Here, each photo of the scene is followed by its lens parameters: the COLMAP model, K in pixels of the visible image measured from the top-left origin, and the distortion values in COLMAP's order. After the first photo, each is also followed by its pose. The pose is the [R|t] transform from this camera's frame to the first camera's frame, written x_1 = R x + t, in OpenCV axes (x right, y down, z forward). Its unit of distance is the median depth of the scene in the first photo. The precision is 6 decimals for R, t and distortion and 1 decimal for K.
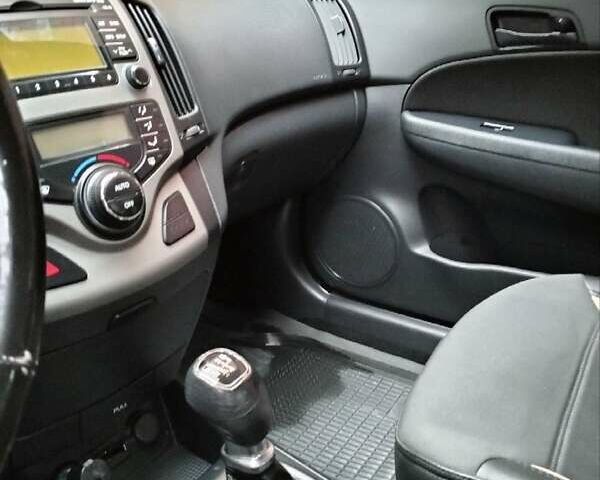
lens RADIAL K [[633.3, 0, 302.3], [0, 633.3, 226.6], [0, 0, 1]] dist [0.135459, -0.386094]
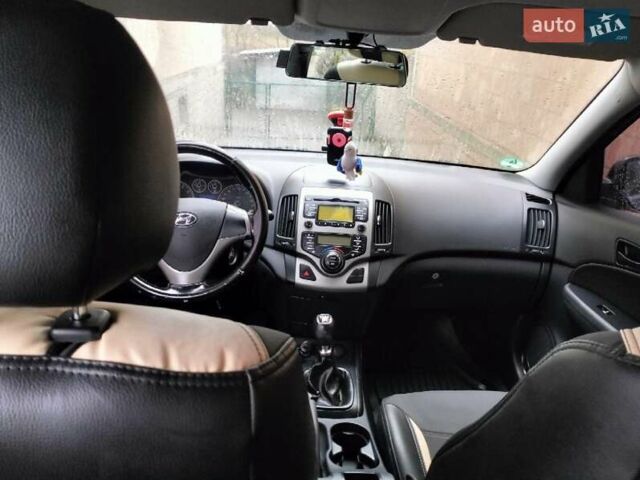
lens RADIAL K [[524.4, 0, 320.0], [0, 524.4, 240.0], [0, 0, 1]] dist [0.119606, -0.330506]
pose [[0.595302, 0.257669, -0.761067, 0.847634], [-0.359290, 0.932581, 0.034702, -0.108925], [0.718698, 0.252785, 0.647745, -0.400955]]
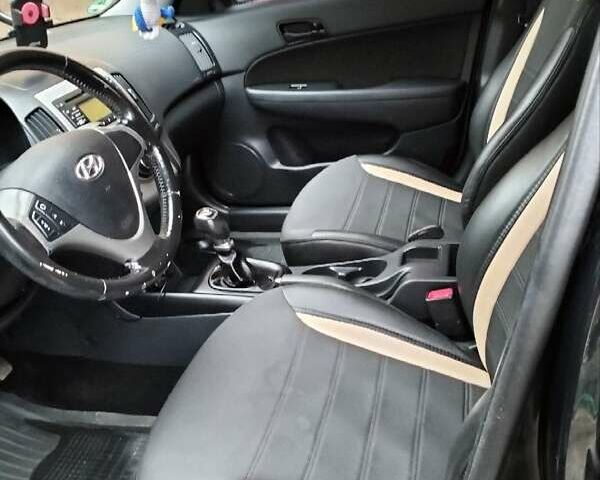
lens RADIAL K [[633.3, 0, 302.3], [0, 633.3, 226.6], [0, 0, 1]] dist [0.135459, -0.386094]
pose [[0.951229, -0.249653, 0.181208, -0.109117], [0.236448, 0.967327, 0.091496, 0.064937], [-0.198129, -0.044187, 0.979179, -0.788521]]
